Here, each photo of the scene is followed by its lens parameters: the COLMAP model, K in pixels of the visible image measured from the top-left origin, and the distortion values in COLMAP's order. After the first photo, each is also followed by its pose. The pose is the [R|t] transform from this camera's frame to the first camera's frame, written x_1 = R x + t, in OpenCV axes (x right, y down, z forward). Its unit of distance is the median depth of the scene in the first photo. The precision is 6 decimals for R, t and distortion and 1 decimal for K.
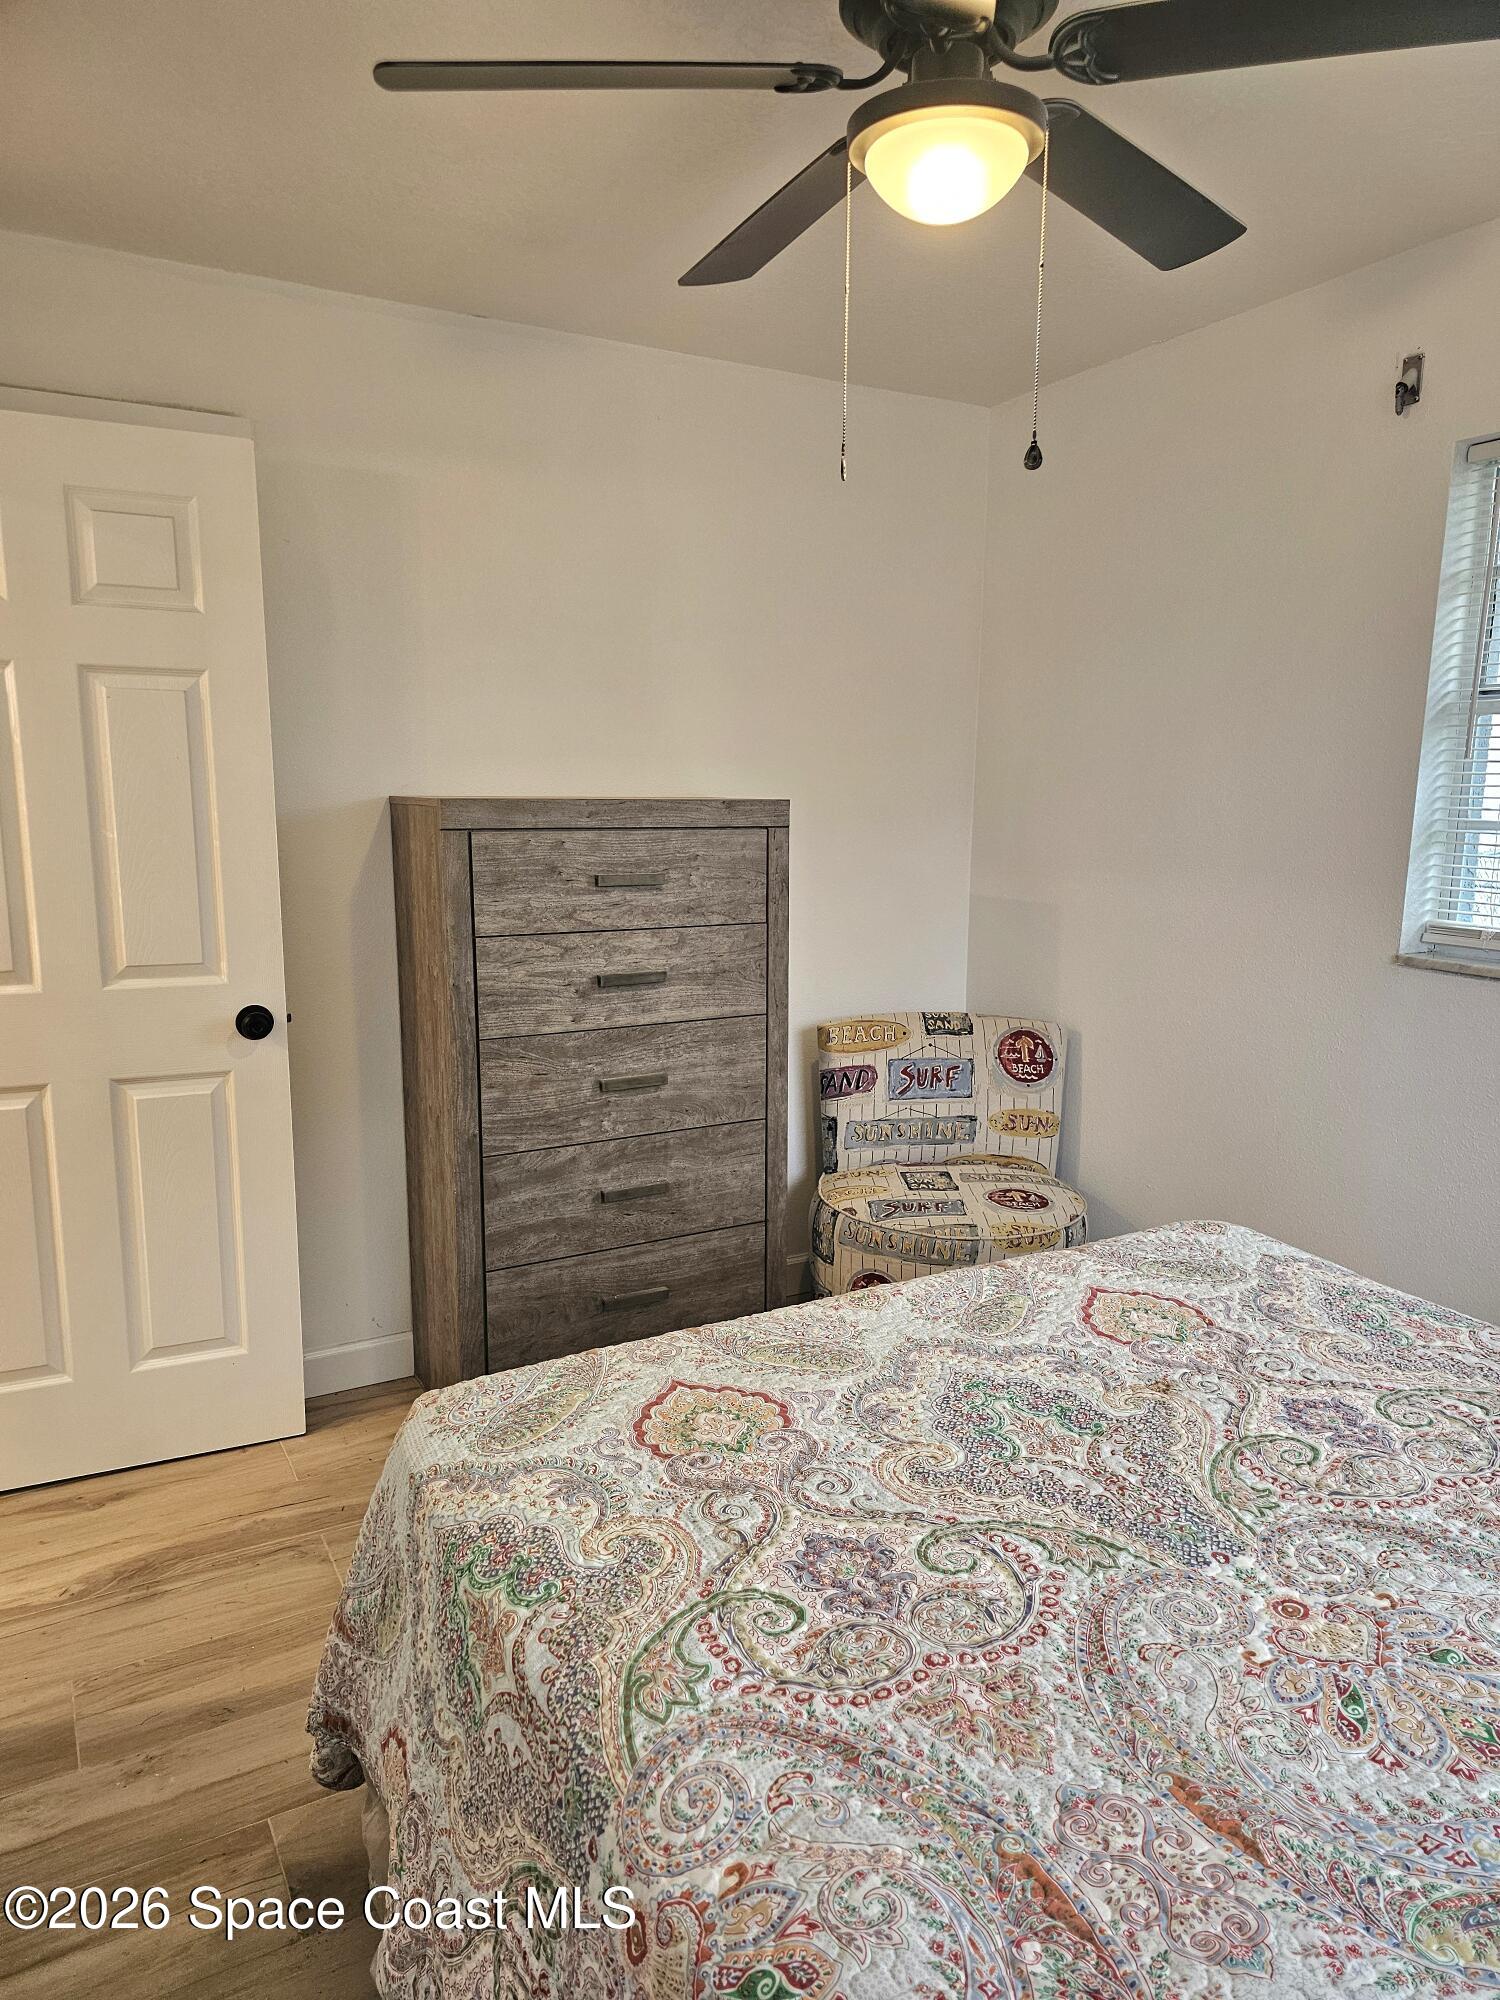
lens RADIAL K [[1348.2, 0, 746.6], [0, 1348.2, 1001.6], [0, 0, 1]] dist [0.057040, -0.036490]
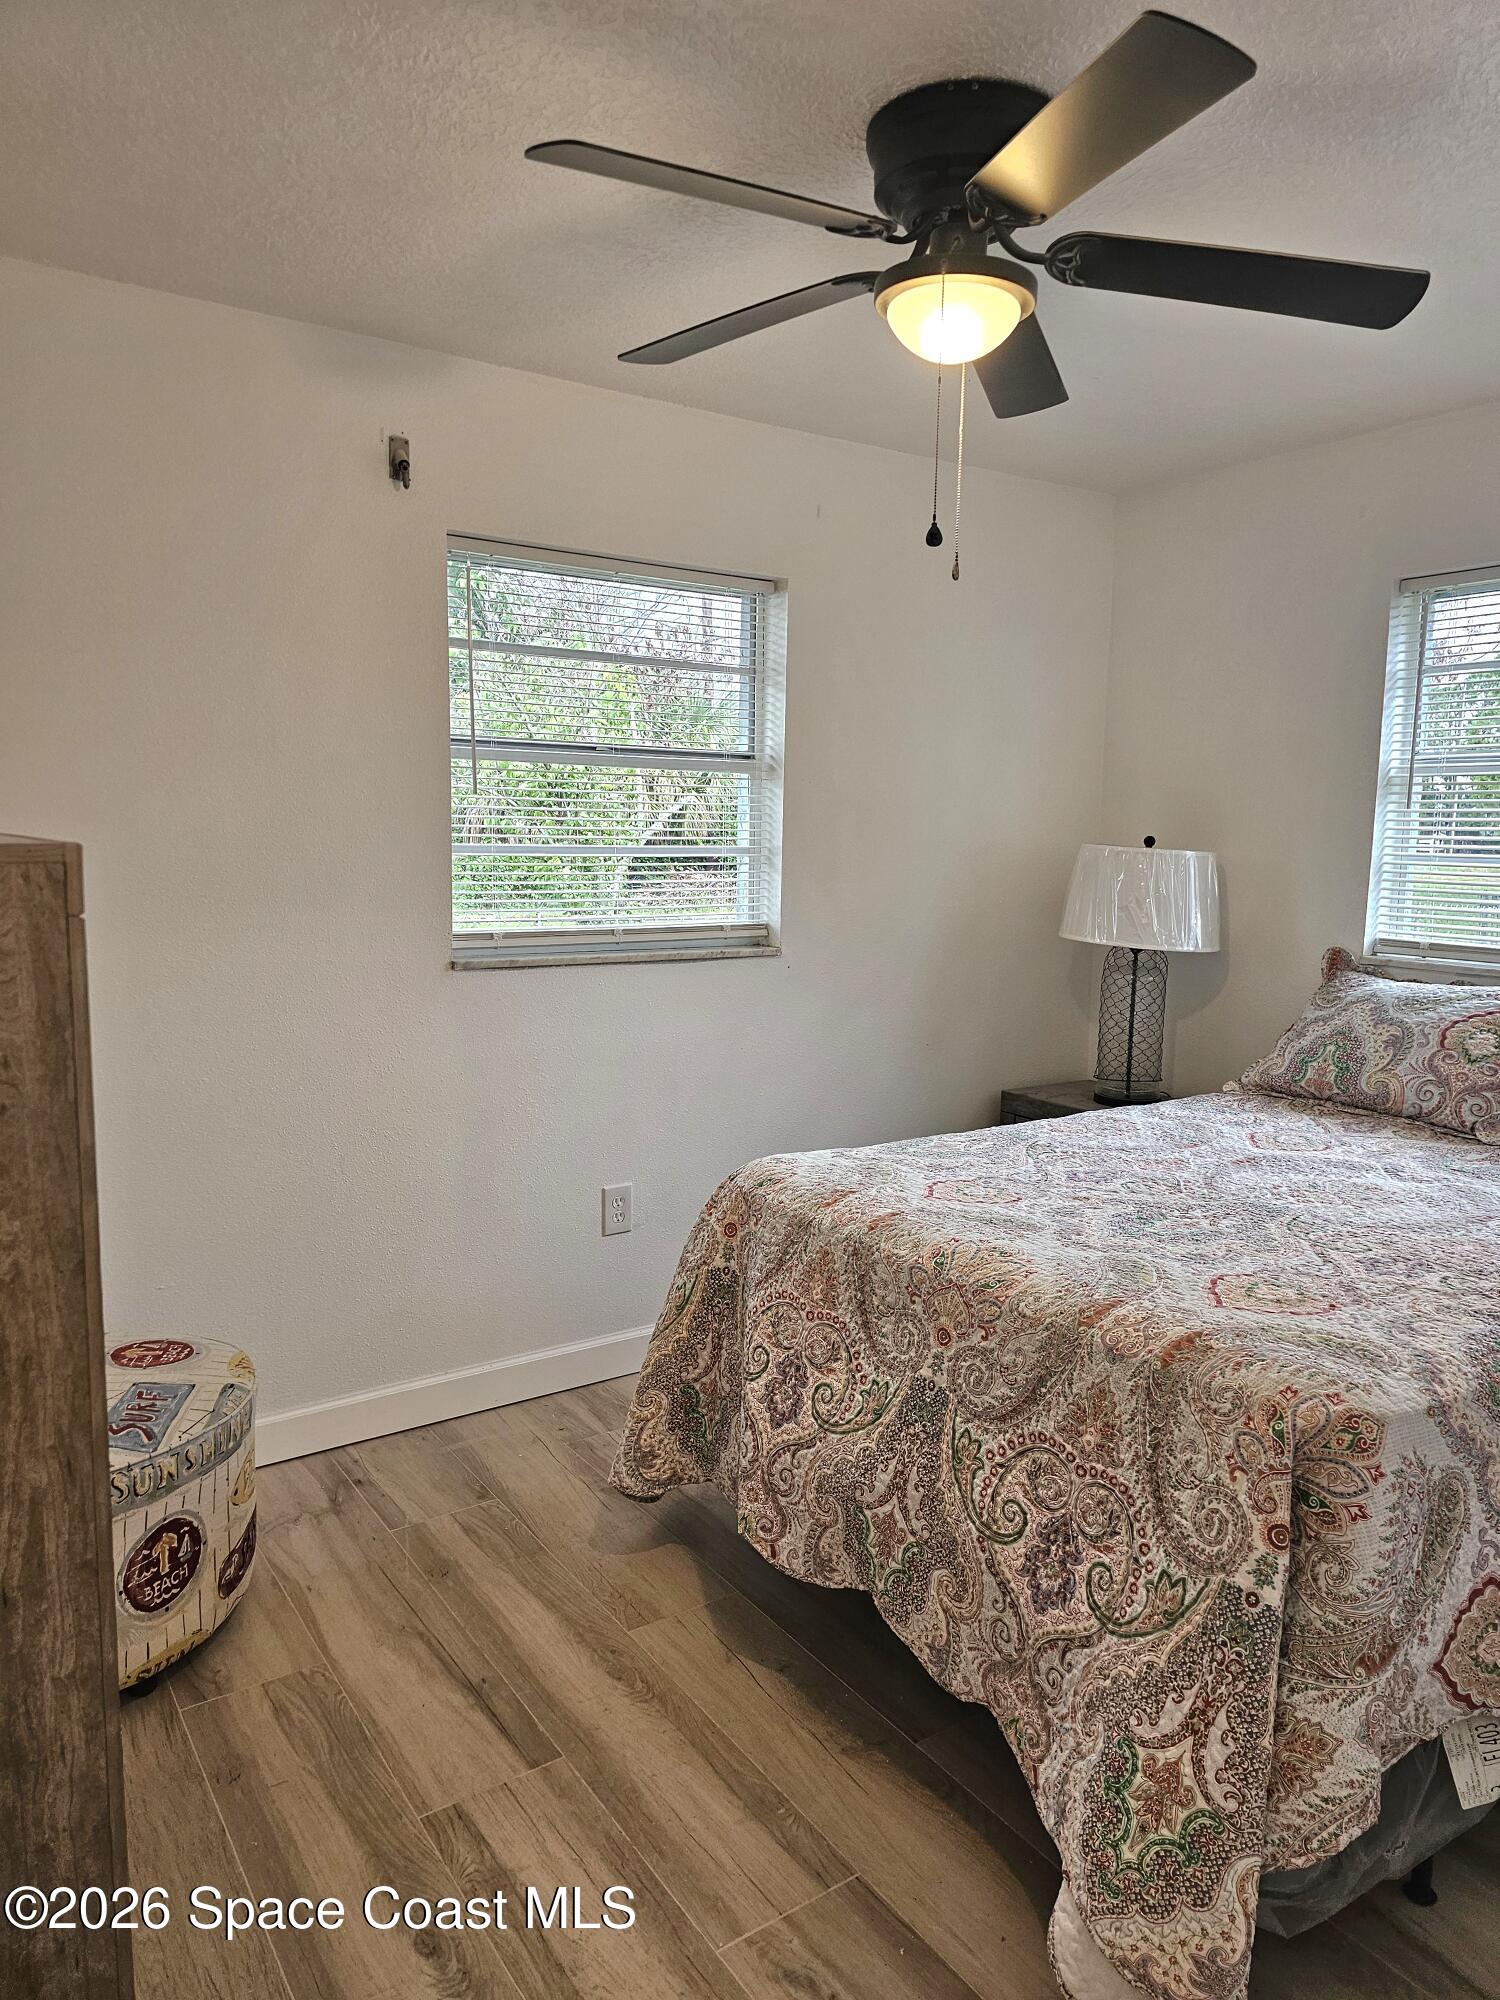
lens RADIAL K [[1348.2, 0, 745.8], [0, 1348.2, 1002.2], [0, 0, 1]] dist [0.057040, -0.036490]
pose [[-0.088089, -0.143502, 0.985722, -1.246415], [0.153155, 0.975851, 0.155752, -0.258748], [-0.984268, 0.164688, -0.063984, 1.519931]]
